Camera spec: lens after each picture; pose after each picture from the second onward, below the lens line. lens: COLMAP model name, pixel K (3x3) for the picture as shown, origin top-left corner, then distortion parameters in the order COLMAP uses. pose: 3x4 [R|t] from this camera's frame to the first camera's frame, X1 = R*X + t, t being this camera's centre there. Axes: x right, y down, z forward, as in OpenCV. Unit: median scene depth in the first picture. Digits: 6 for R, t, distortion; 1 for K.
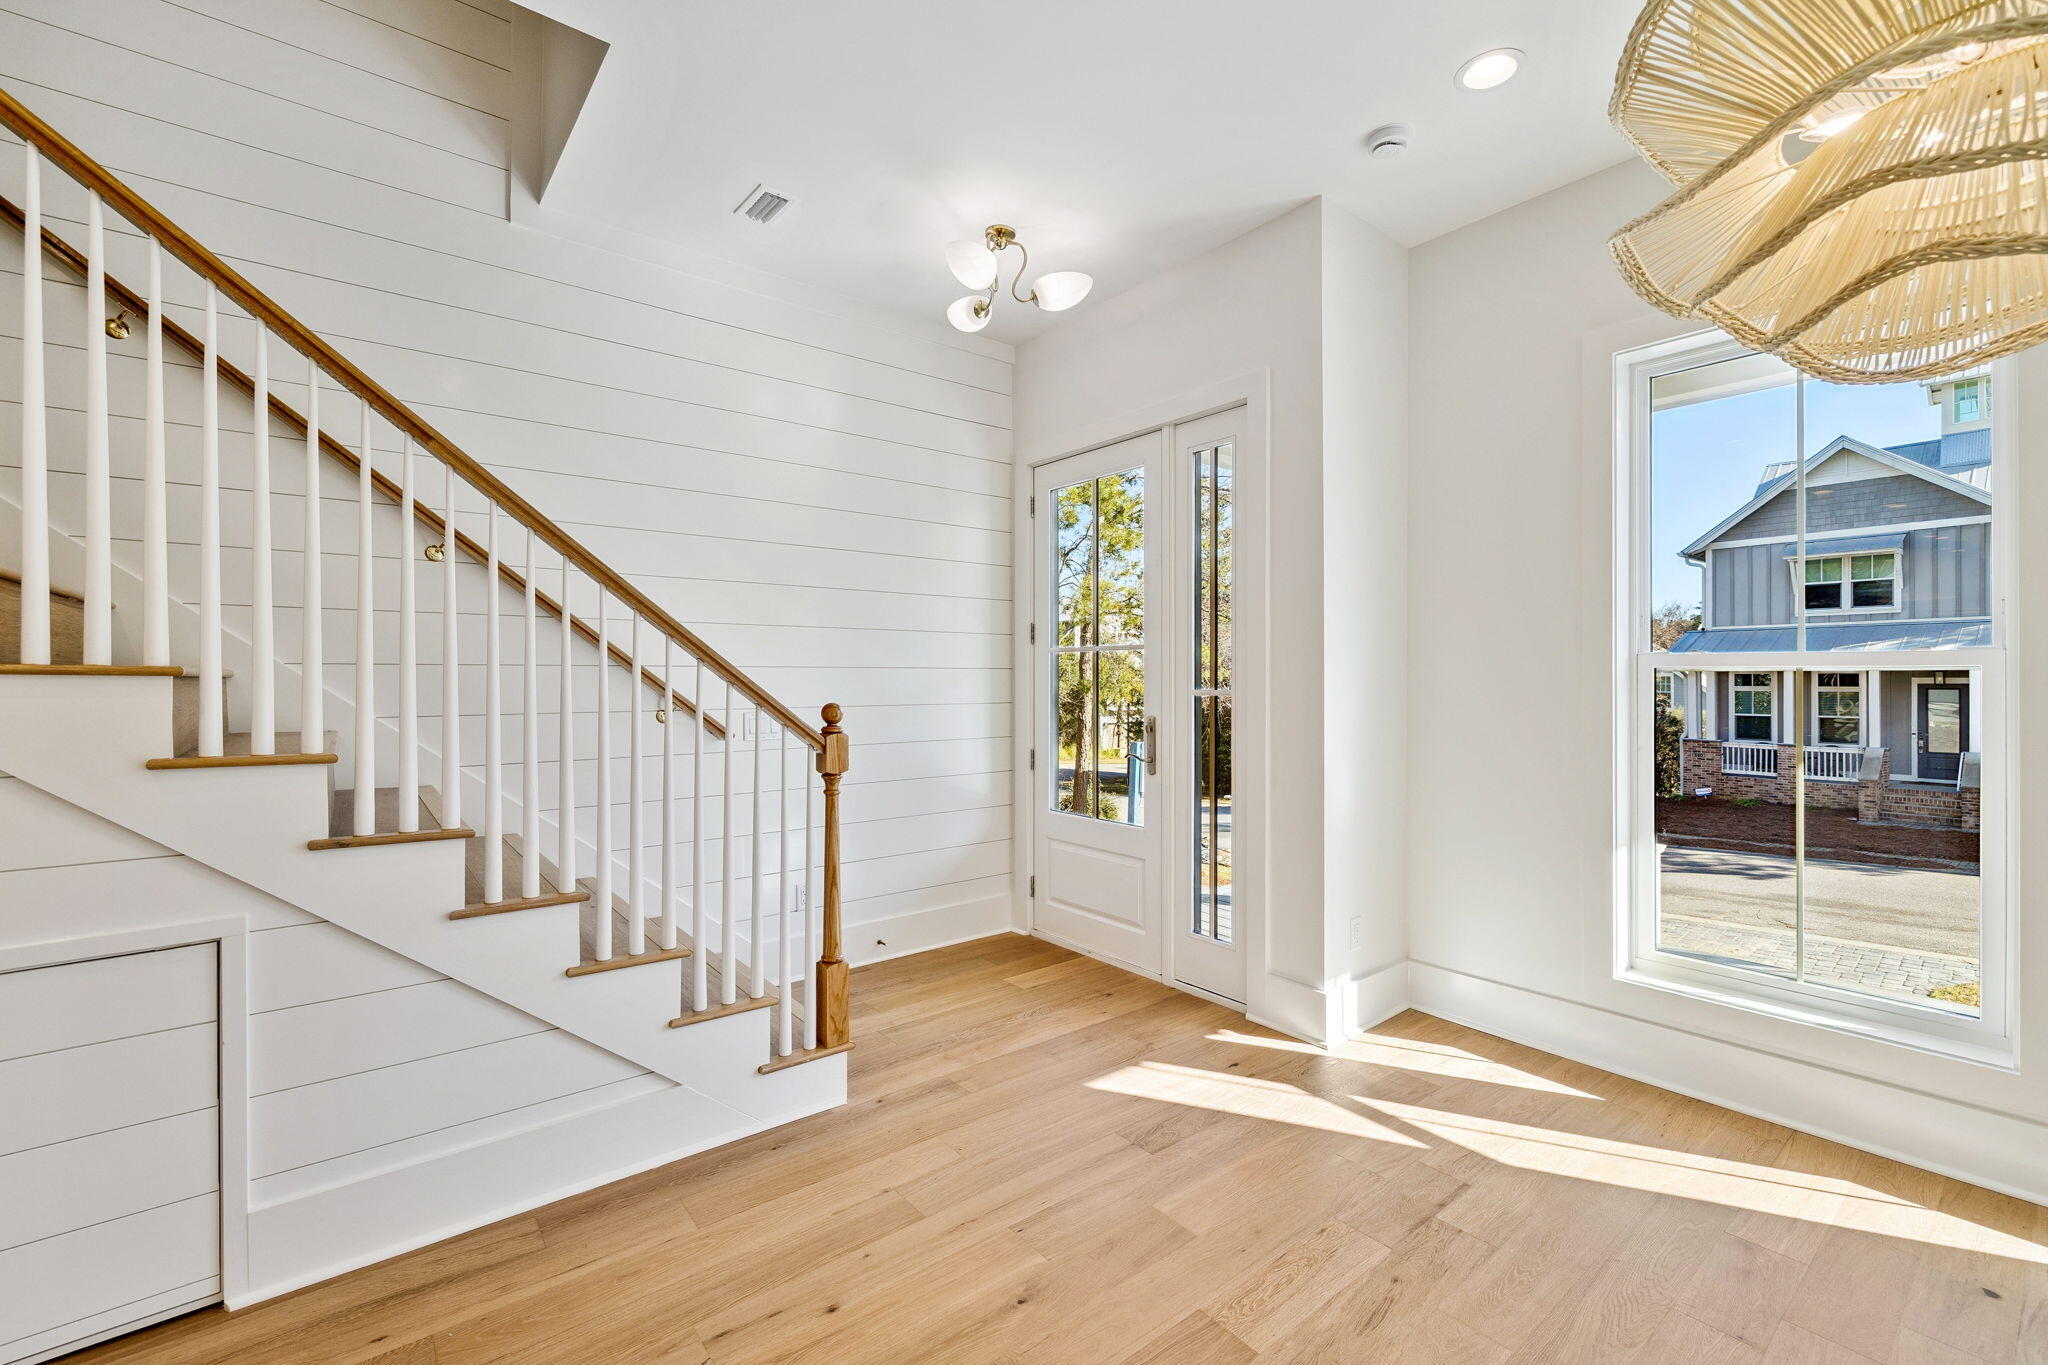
lens RADIAL K [[858.9, 0, 1024.0], [0, 858.9, 682.5], [0, 0, 1]] dist [-0.001365, -0.000047]
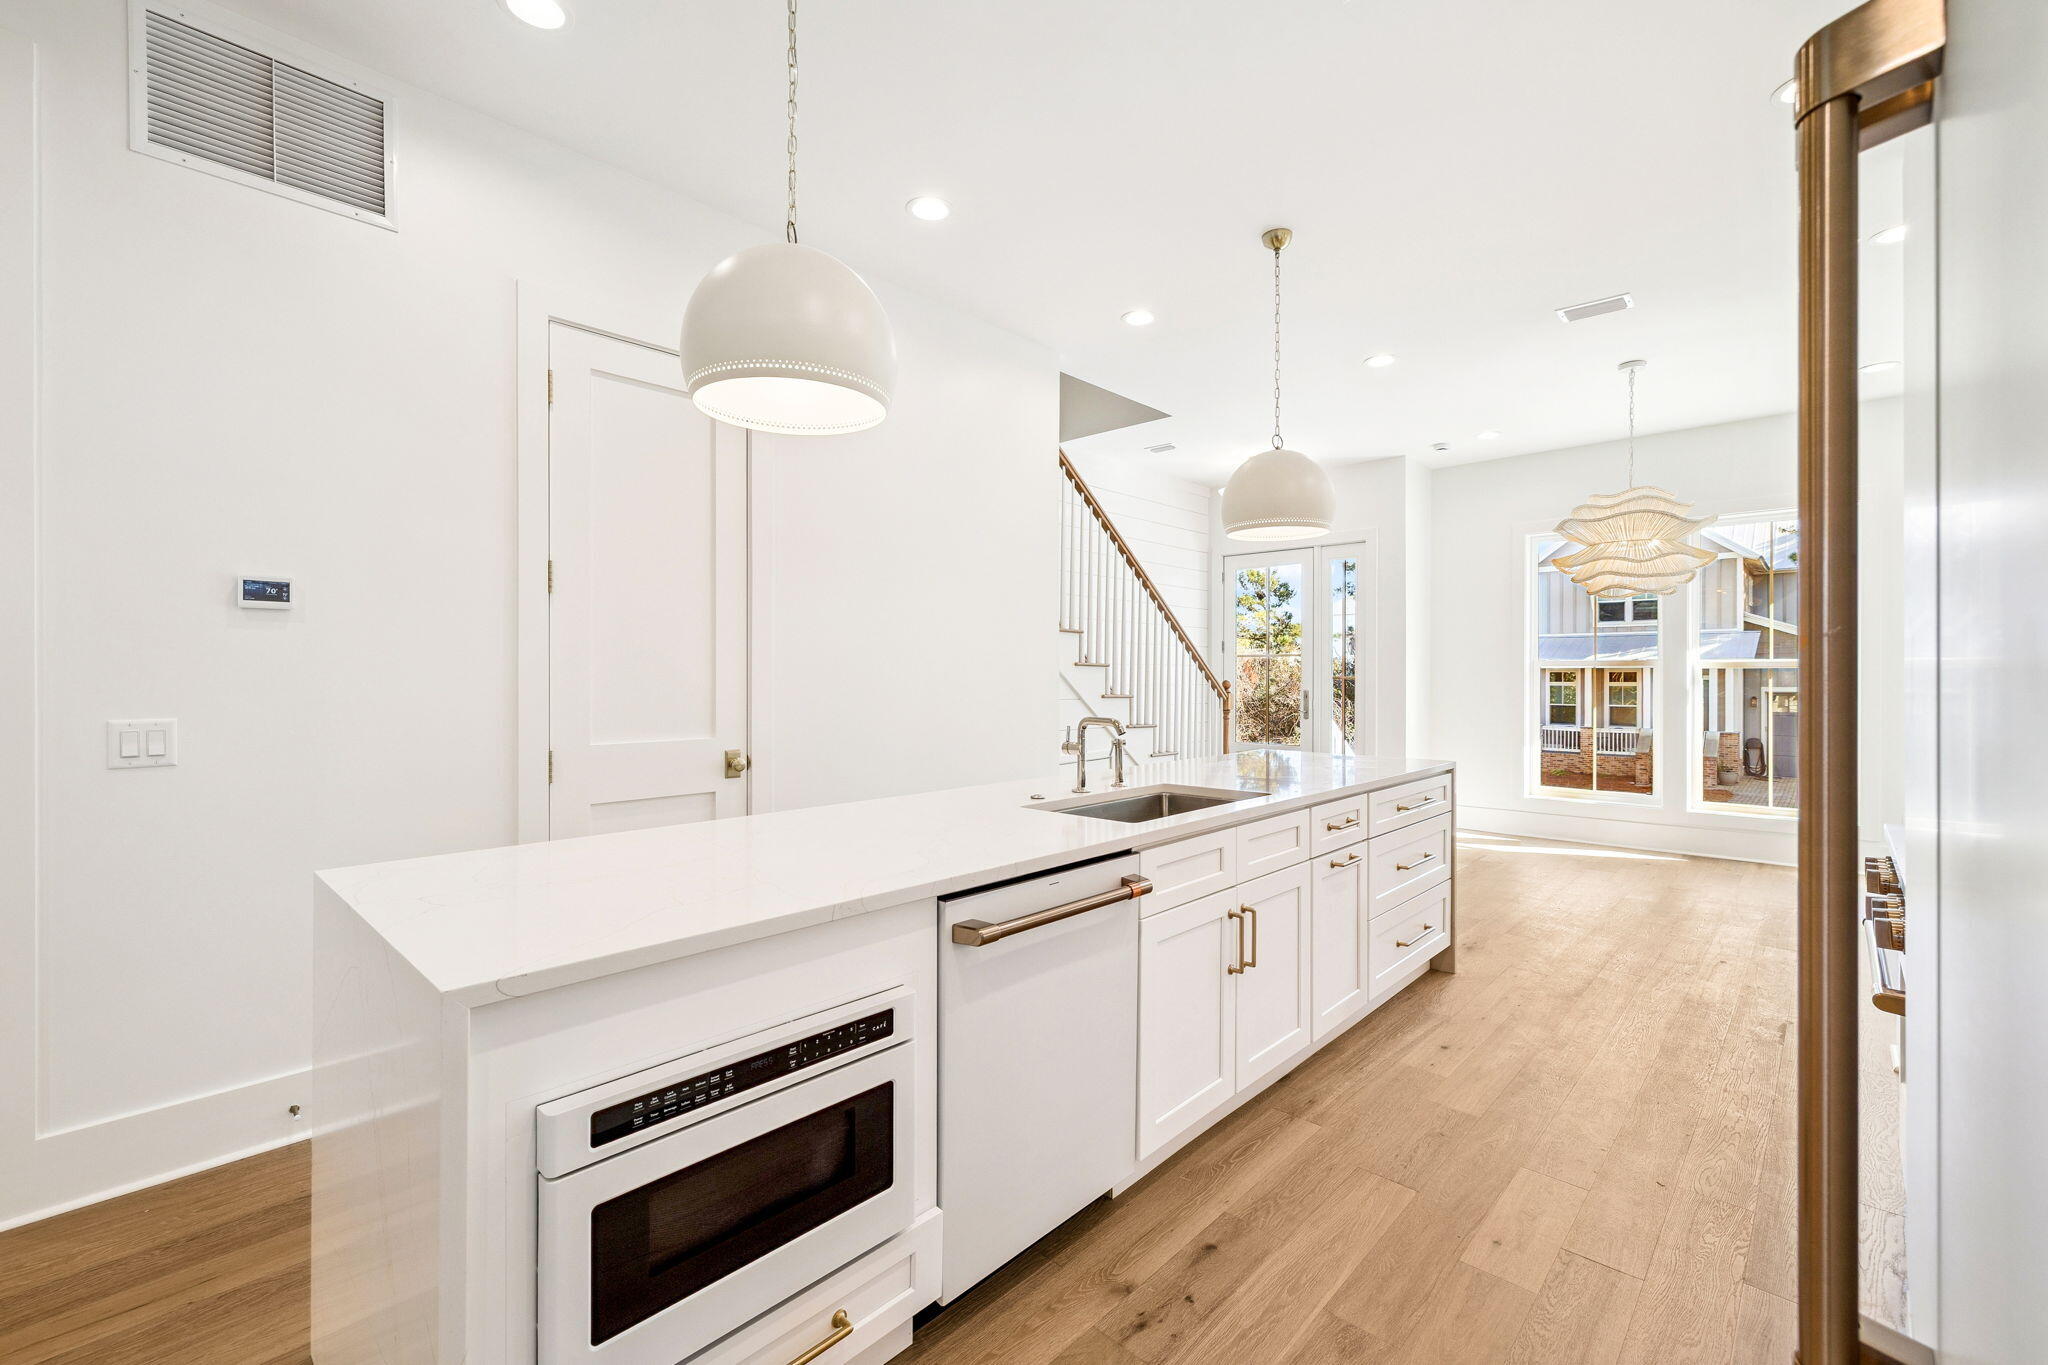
lens RADIAL K [[858.9, 0, 1024.0], [0, 858.9, 682.5], [0, 0, 1]] dist [-0.001365, -0.000047]
pose [[0.989291, 0.002062, 0.145942, -0.155737], [-0.002671, 0.999989, 0.003974, 0.003139], [-0.145932, -0.004322, 0.989285, -0.174634]]
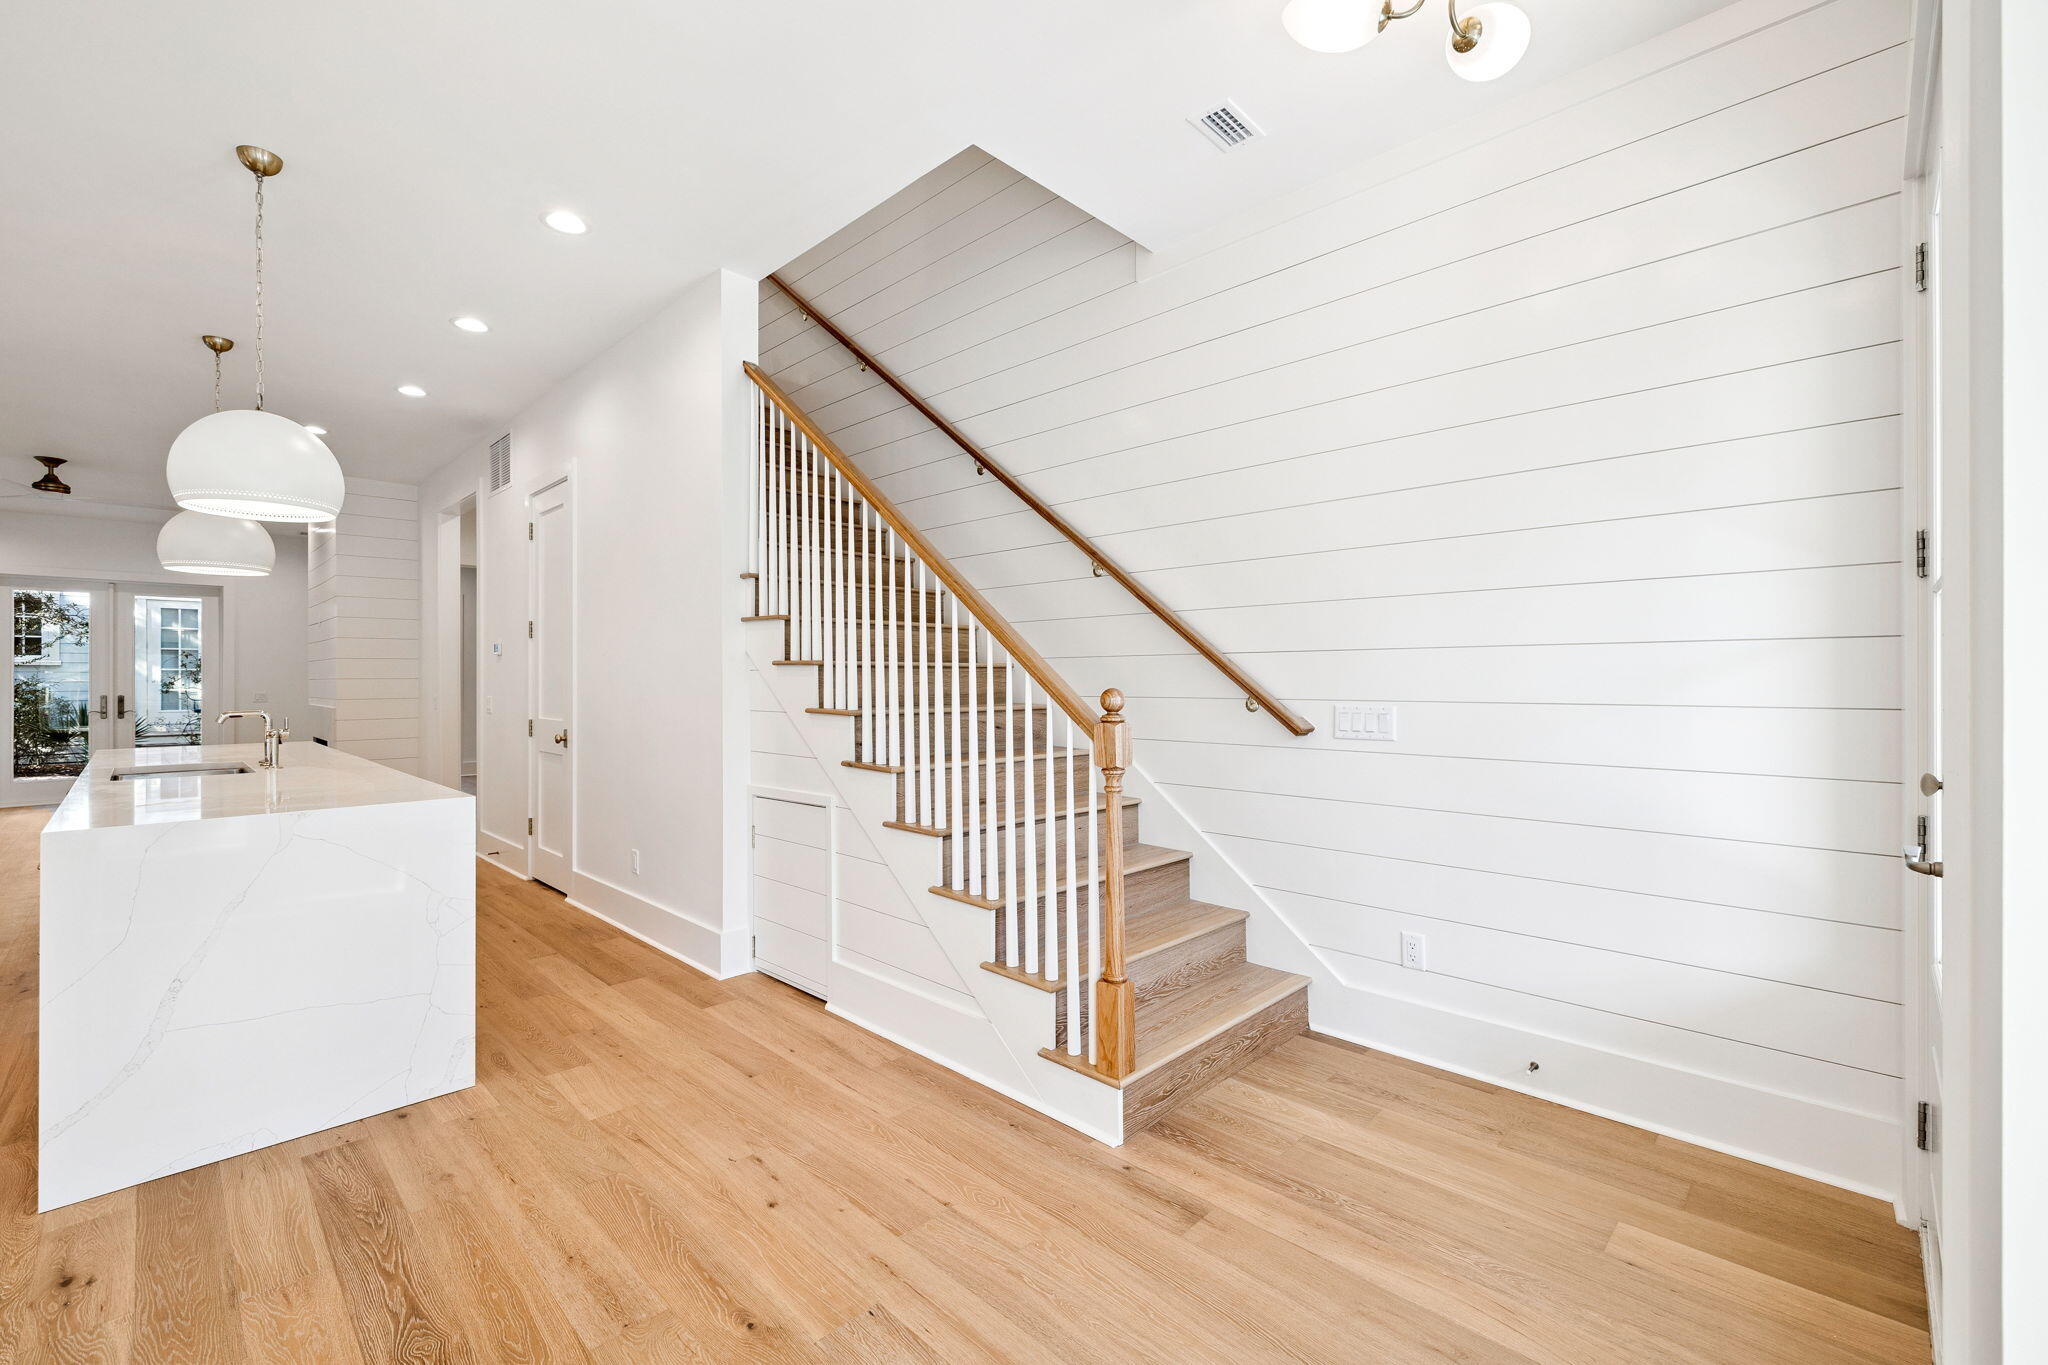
lens RADIAL K [[858.9, 0, 1024.0], [0, 858.9, 682.5], [0, 0, 1]] dist [-0.001365, -0.000047]
pose [[0.122326, 0.002373, -0.992487, 0.186518], [-0.002559, 0.999995, 0.002076, 0.004320], [0.992487, 0.002286, 0.122332, 0.230662]]
